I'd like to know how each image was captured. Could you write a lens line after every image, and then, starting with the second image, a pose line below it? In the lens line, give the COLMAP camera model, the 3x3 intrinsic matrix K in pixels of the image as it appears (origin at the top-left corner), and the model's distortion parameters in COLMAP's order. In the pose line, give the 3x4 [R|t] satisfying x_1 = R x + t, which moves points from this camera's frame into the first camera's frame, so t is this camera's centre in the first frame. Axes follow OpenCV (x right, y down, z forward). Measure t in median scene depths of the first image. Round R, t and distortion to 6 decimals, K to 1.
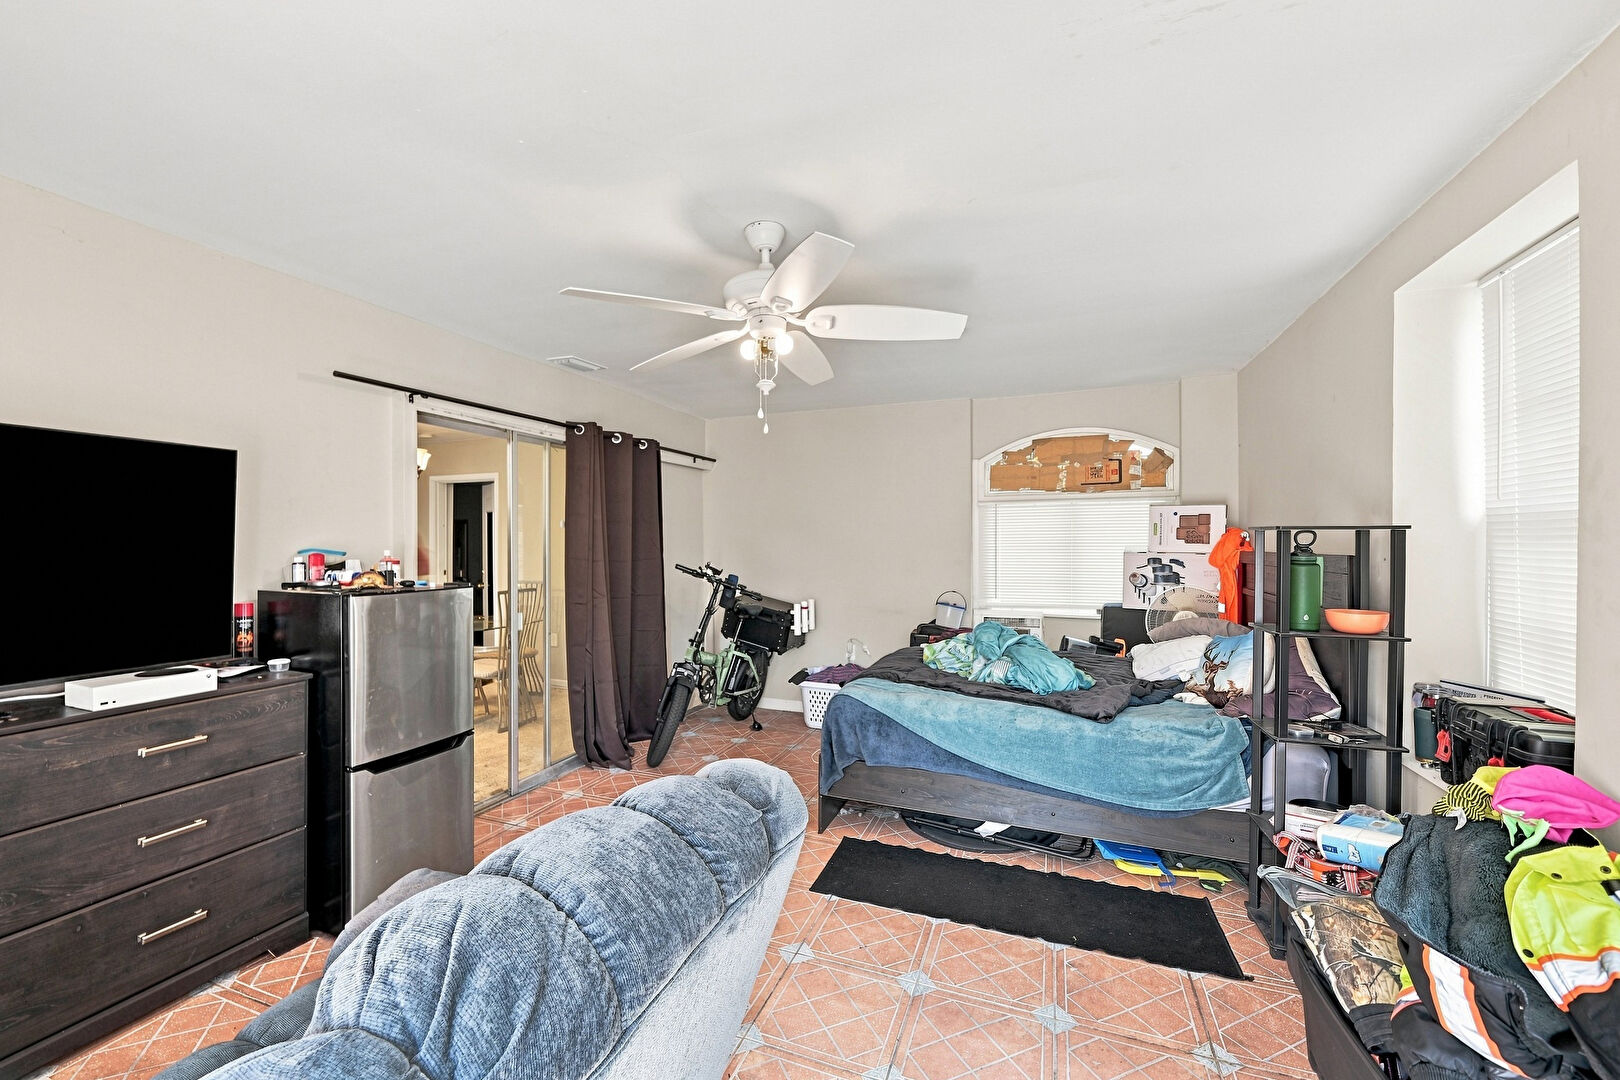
lens RADIAL K [[663.4, 0, 810.0], [0, 663.4, 540.0], [0, 0, 1]] dist [0.000396, -0.000047]
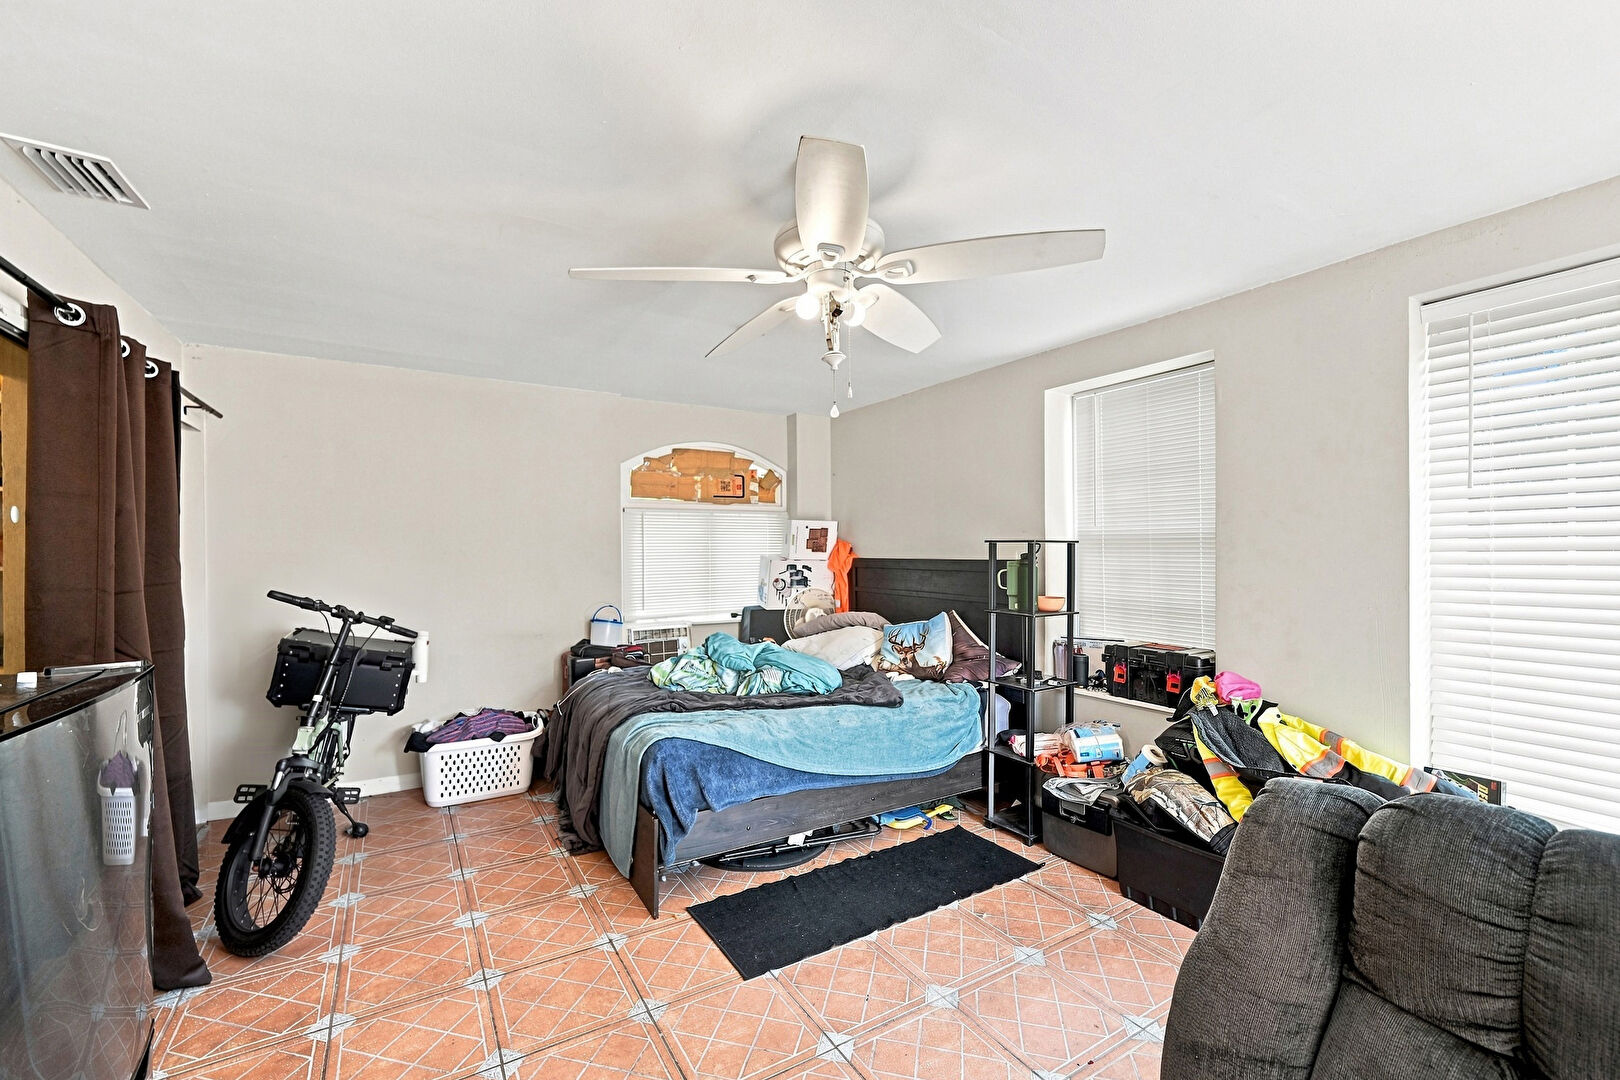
lens RADIAL K [[653.0, 0, 809.7], [0, 653.0, 545.4], [0, 0, 1]] dist [-0.001257, 0.000013]
pose [[0.607759, 0.004088, 0.794111, -0.375330], [-0.001832, 0.999991, -0.003746, -0.002349], [-0.794119, 0.000821, 0.607761, 0.284733]]
